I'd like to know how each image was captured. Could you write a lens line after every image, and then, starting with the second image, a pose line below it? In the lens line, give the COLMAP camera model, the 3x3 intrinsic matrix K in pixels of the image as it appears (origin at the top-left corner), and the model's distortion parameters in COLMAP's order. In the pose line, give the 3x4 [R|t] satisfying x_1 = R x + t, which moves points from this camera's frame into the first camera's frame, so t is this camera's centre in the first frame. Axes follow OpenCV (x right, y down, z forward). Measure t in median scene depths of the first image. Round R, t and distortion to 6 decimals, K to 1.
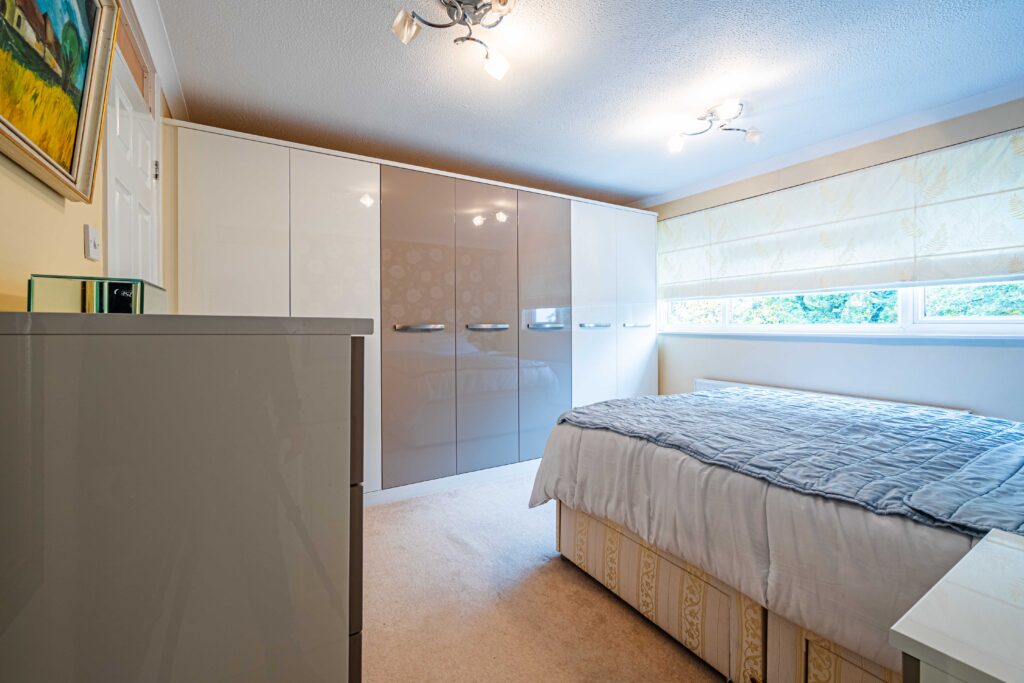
lens RADIAL K [[429.6, 0, 516.9], [0, 429.6, 324.1], [0, 0, 1]] dist [-0.004883, -0.000558]
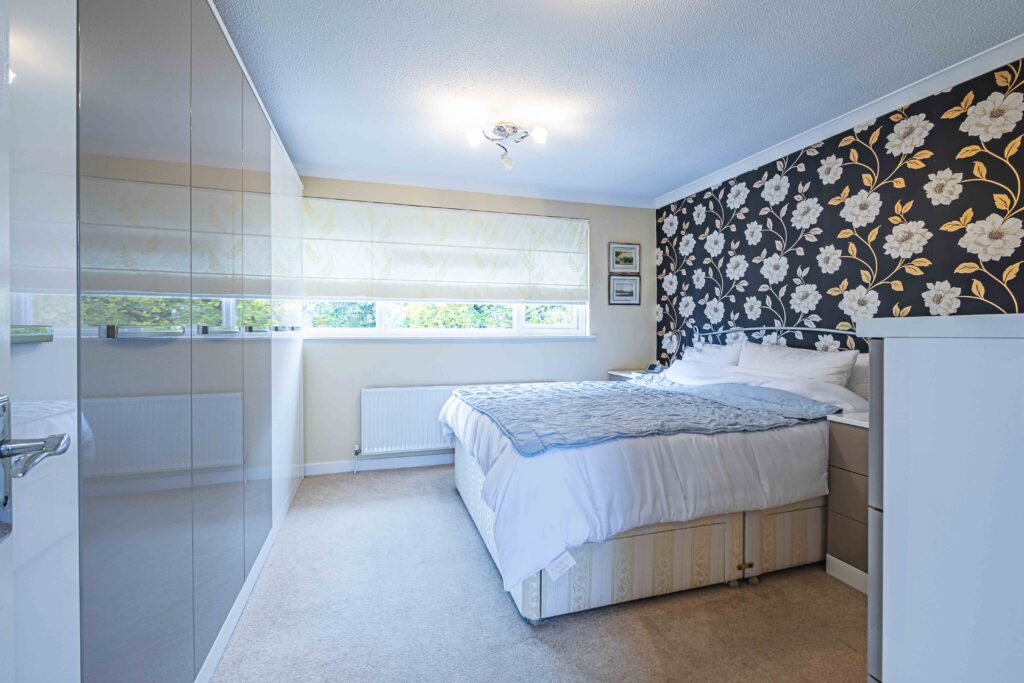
lens RADIAL K [[429.6, 0, 510.6], [0, 429.6, 336.0], [0, 0, 1]] dist [-0.004883, -0.000558]
pose [[0.255355, -0.012175, 0.966771, -0.485584], [-0.001000, 0.999917, 0.012857, 0.005403], [-0.966847, -0.004250, 0.255322, 0.627481]]
